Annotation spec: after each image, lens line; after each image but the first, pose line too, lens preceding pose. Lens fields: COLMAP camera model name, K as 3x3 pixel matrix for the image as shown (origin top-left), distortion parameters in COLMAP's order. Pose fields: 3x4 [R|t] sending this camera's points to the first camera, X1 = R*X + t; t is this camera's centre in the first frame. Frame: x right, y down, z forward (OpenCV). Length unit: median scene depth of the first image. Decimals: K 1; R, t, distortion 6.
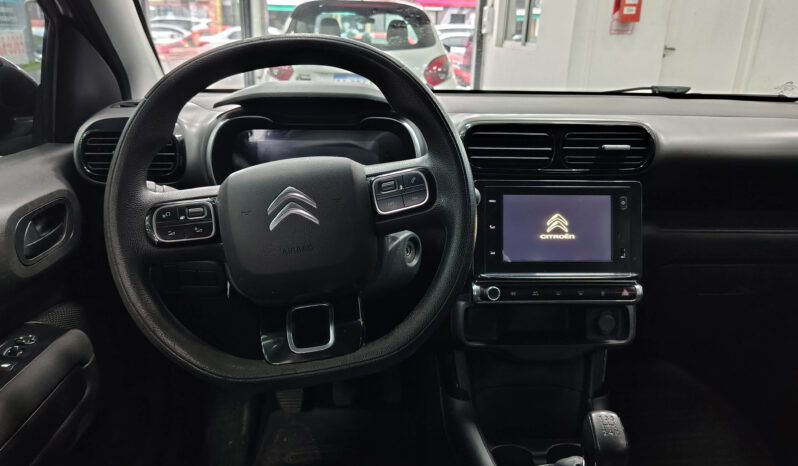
lens RADIAL K [[567.0, 0, 404.0], [0, 567.0, 231.8], [0, 0, 1]] dist [0.039582, -0.046379]
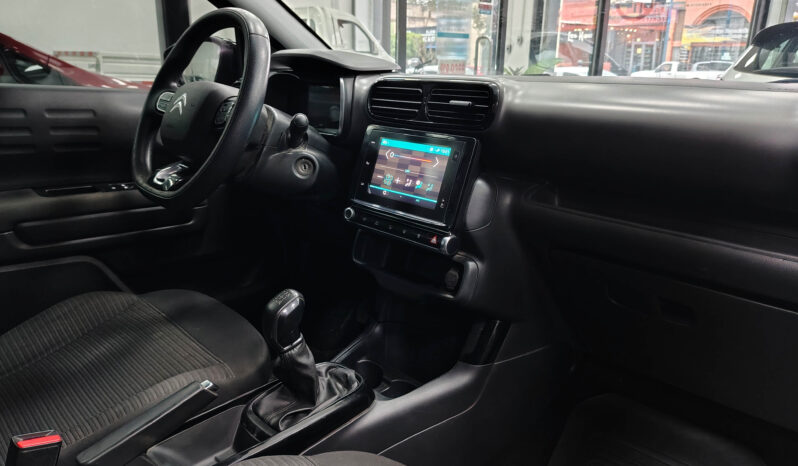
lens RADIAL K [[567.0, 0, 401.1], [0, 567.0, 233.6], [0, 0, 1]] dist [0.039582, -0.046379]
pose [[0.648292, 0.203375, -0.733728, 1.142237], [-0.249929, 0.967111, 0.047237, 0.063046], [0.719203, 0.152756, 0.677799, 0.251720]]
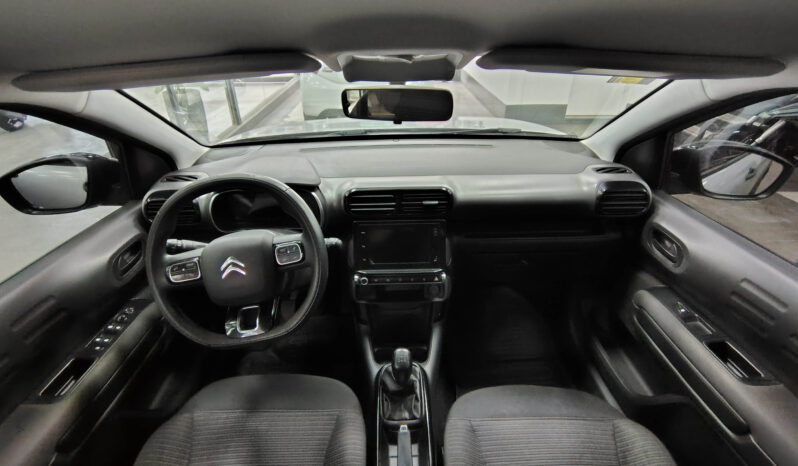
lens RADIAL K [[384.1, 0, 398.1], [0, 384.1, 233.0], [0, 0, 1]] dist [0.023672, 0.000447]
pose [[0.997966, -0.007824, -0.063273, 0.352000], [0.020414, 0.979406, 0.200868, -0.306940], [0.060398, -0.201751, 0.977573, -0.227207]]
